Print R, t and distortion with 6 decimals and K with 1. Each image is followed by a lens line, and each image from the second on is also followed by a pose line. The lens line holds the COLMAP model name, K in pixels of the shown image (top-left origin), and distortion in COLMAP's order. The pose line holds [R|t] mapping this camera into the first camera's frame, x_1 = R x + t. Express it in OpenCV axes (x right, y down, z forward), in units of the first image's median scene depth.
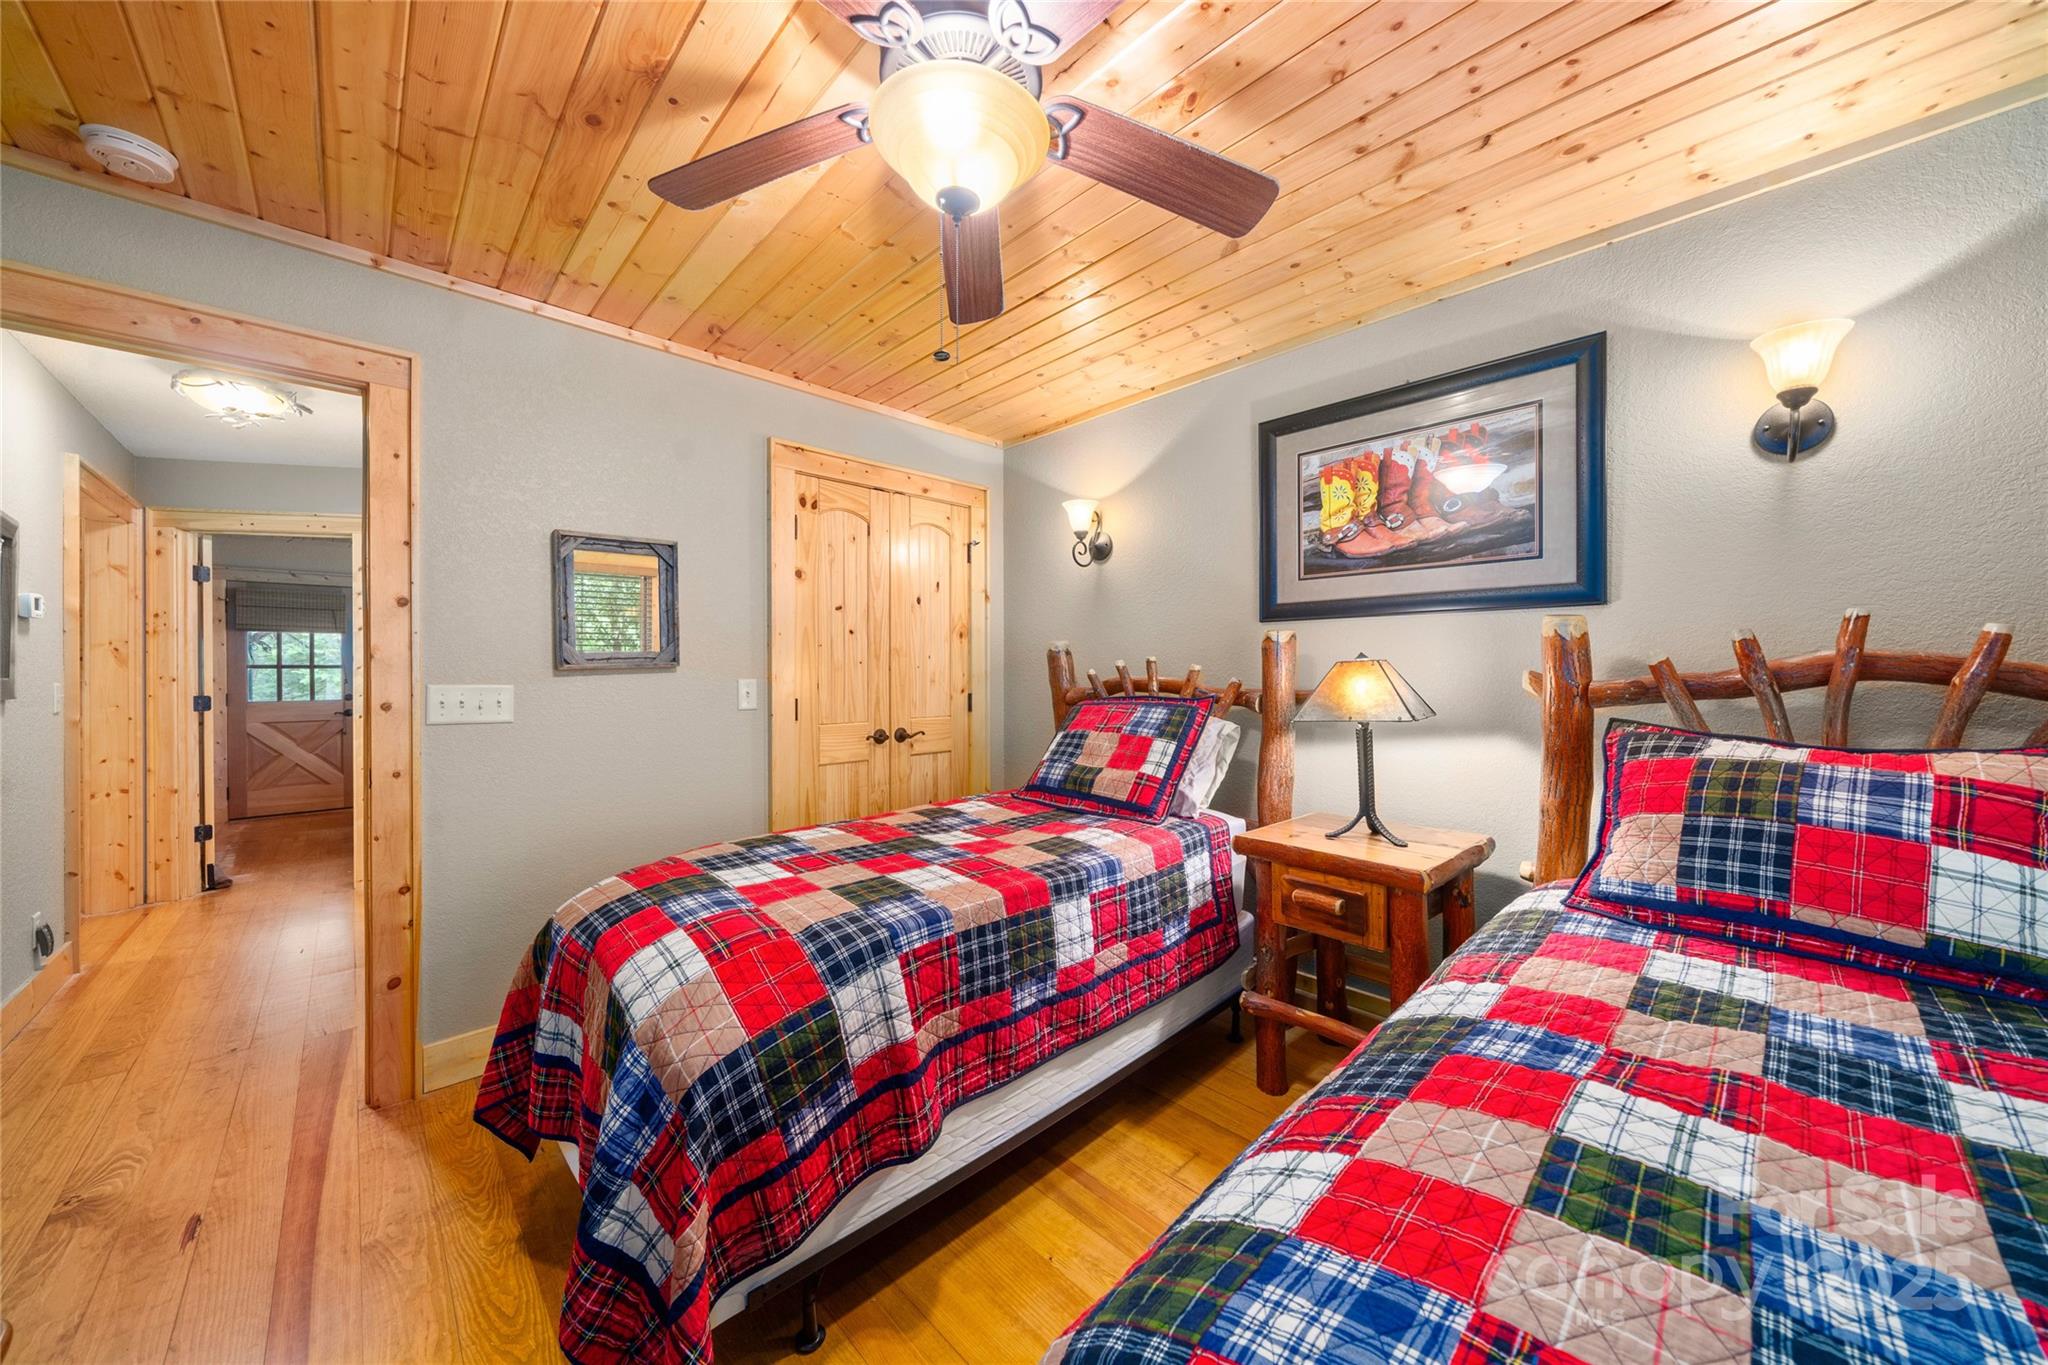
lens RADIAL K [[707.7, 0, 1020.5], [0, 707.7, 675.5], [0, 0, 1]] dist [-0.004783, -0.000163]
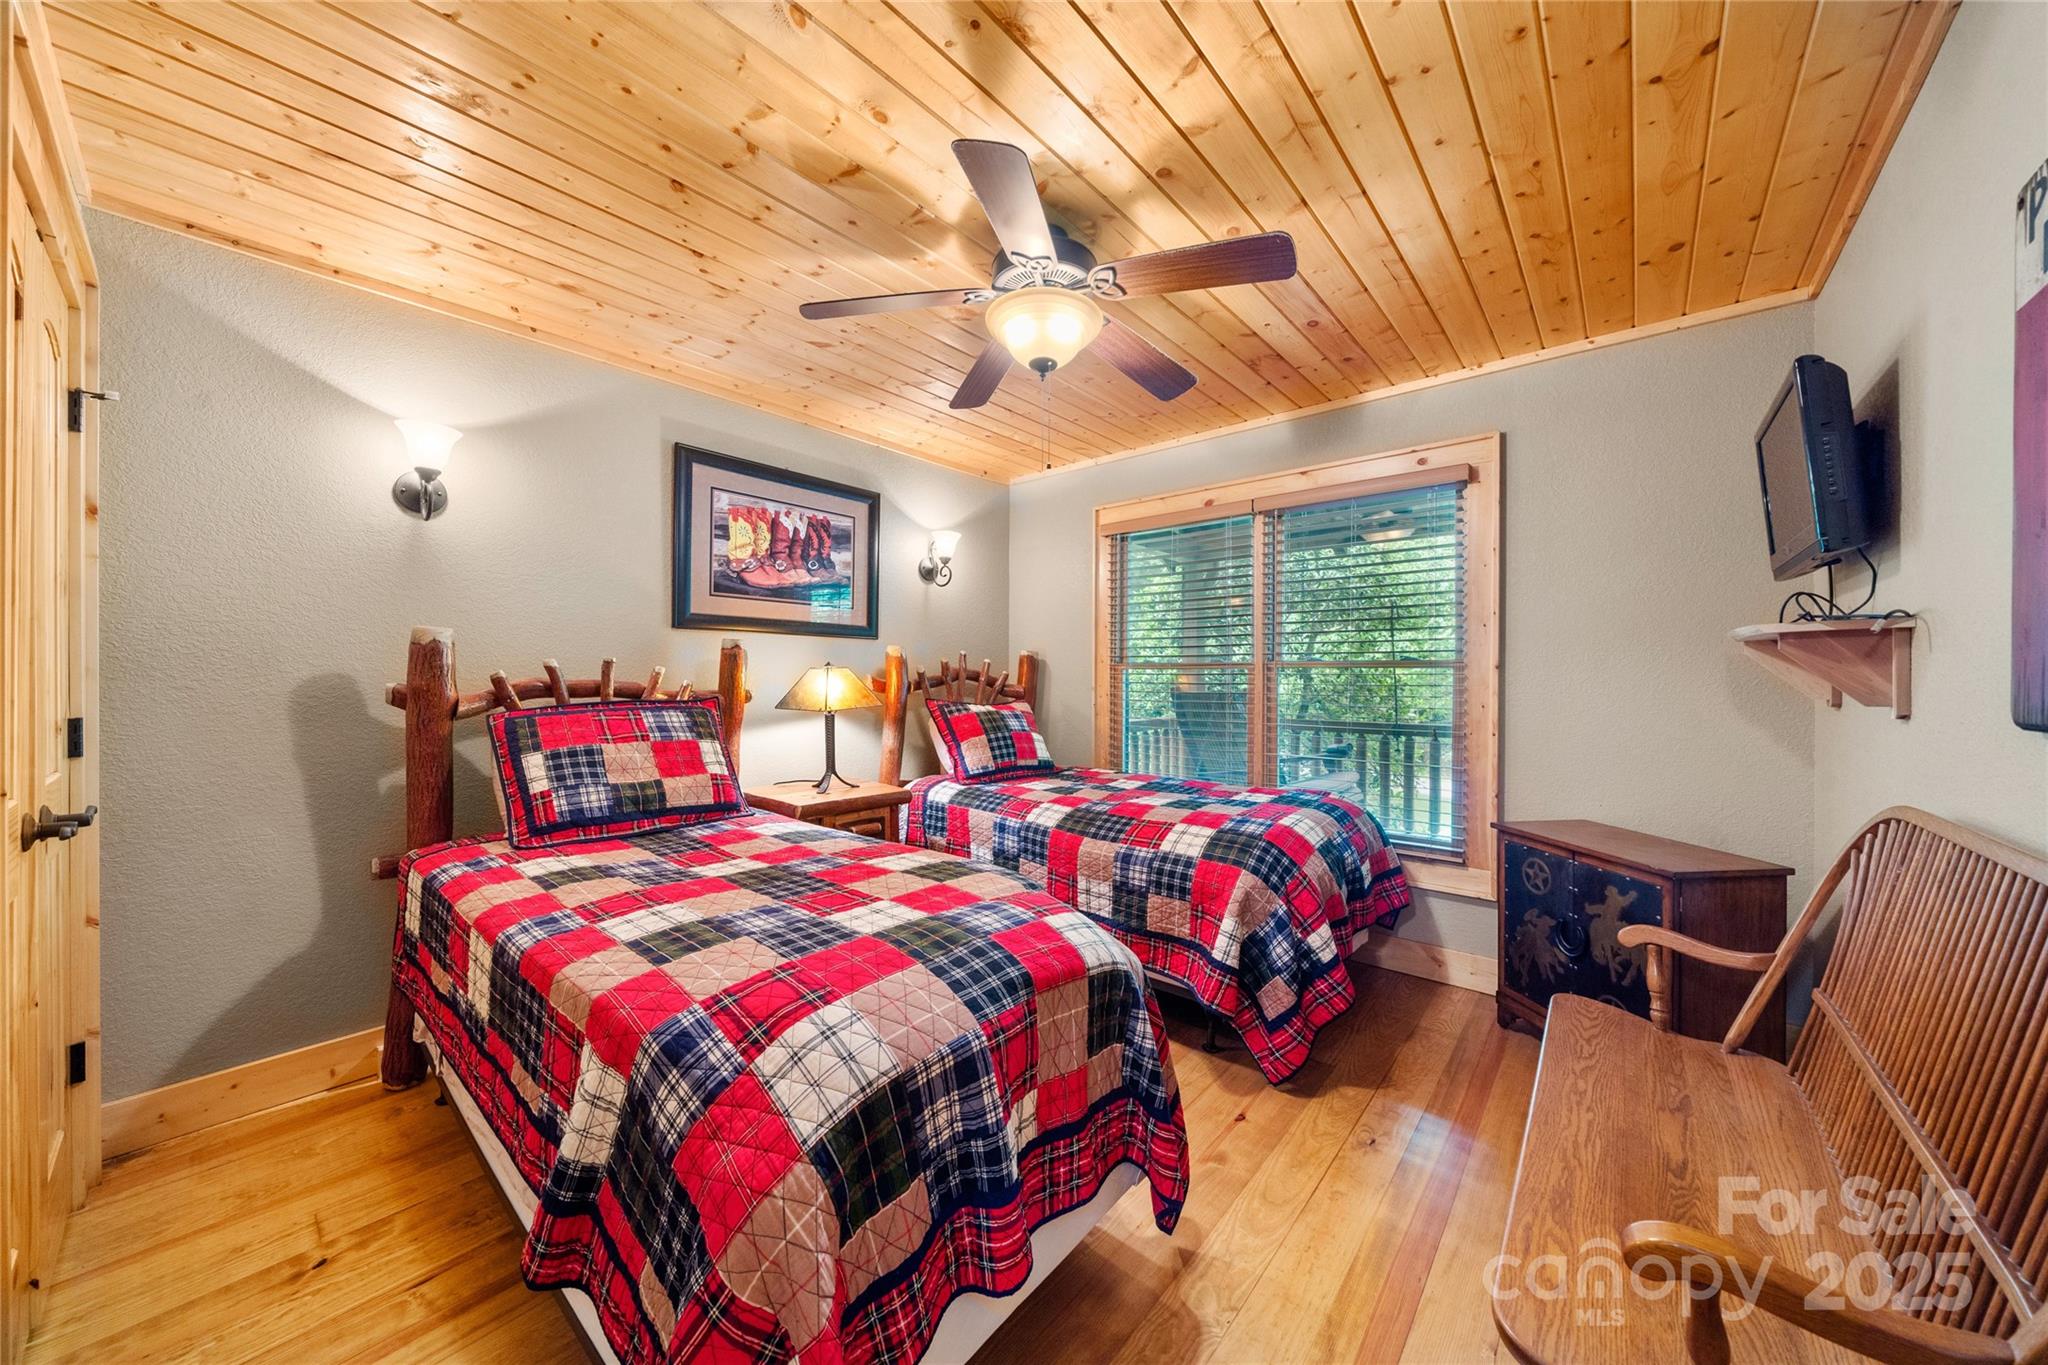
lens RADIAL K [[707.7, 0, 1027.3], [0, 707.7, 680.0], [0, 0, 1]] dist [-0.004783, -0.000163]
pose [[-0.093546, -0.003968, 0.995607, -0.871026], [0.003148, 0.999986, 0.004281, -0.000004], [-0.995610, 0.003535, -0.093532, 0.640140]]
